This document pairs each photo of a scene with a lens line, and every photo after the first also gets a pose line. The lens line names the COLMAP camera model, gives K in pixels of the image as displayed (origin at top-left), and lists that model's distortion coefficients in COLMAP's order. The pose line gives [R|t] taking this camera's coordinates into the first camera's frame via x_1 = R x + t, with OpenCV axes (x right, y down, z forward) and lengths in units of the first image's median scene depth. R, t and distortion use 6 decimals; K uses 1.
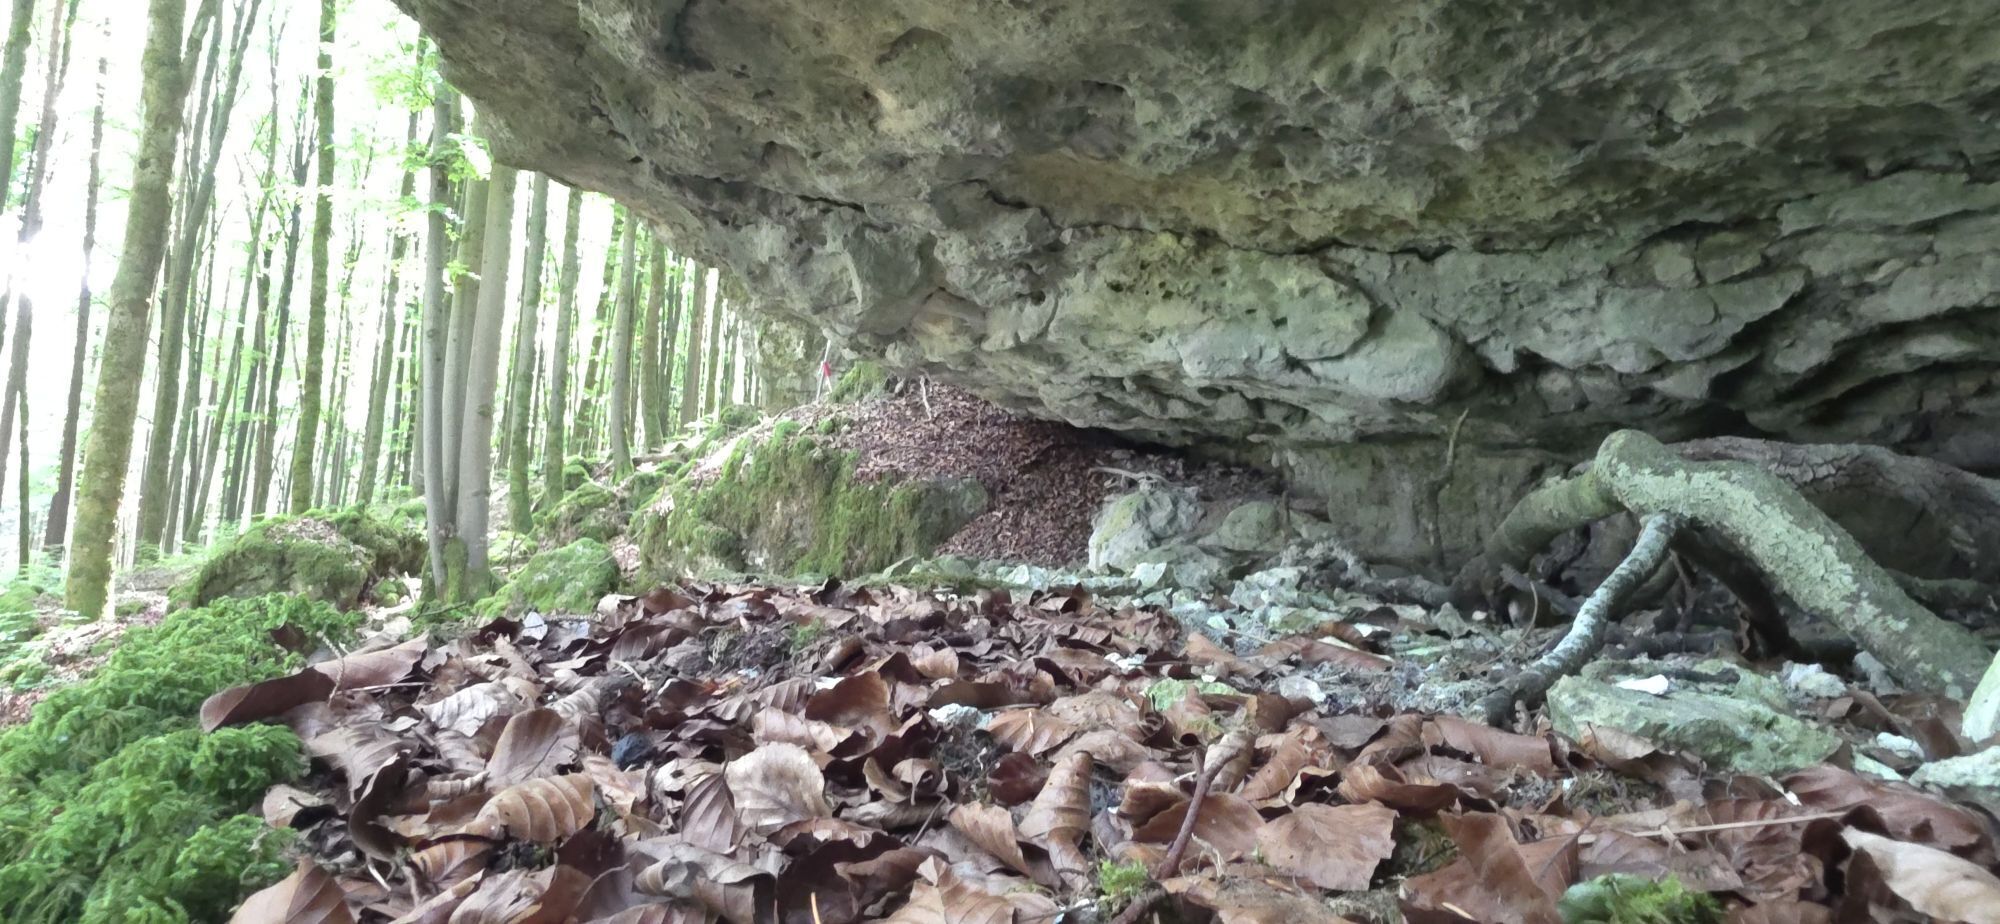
lens RADIAL K [[1103.0, 0, 1000.0], [0, 1103.0, 462.0], [0, 0, 1]] dist [0.006643, -0.000742]
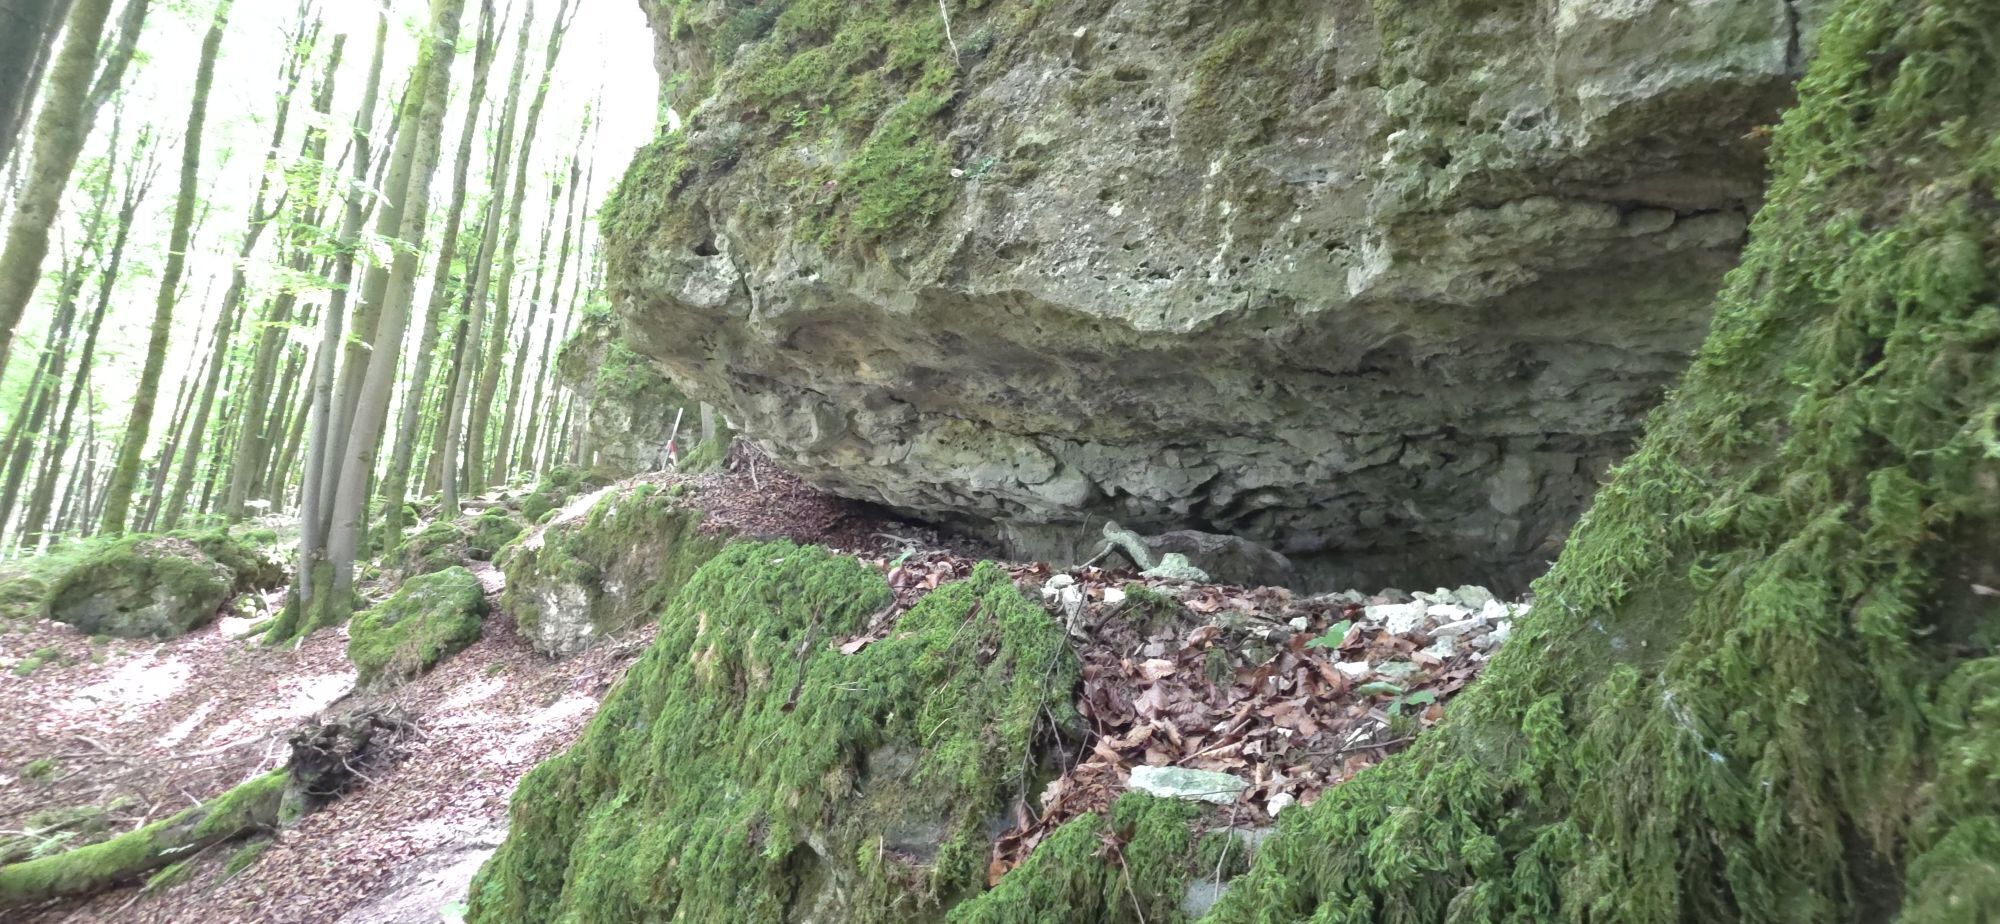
lens RADIAL K [[1103.0, 0, 1000.0], [0, 1103.0, 462.0], [0, 0, 1]] dist [0.006643, -0.000742]
pose [[0.965439, 0.077268, 0.248911, -0.242483], [-0.059915, 0.995263, -0.076563, 0.026139], [-0.253648, 0.059003, 0.965495, -0.830280]]
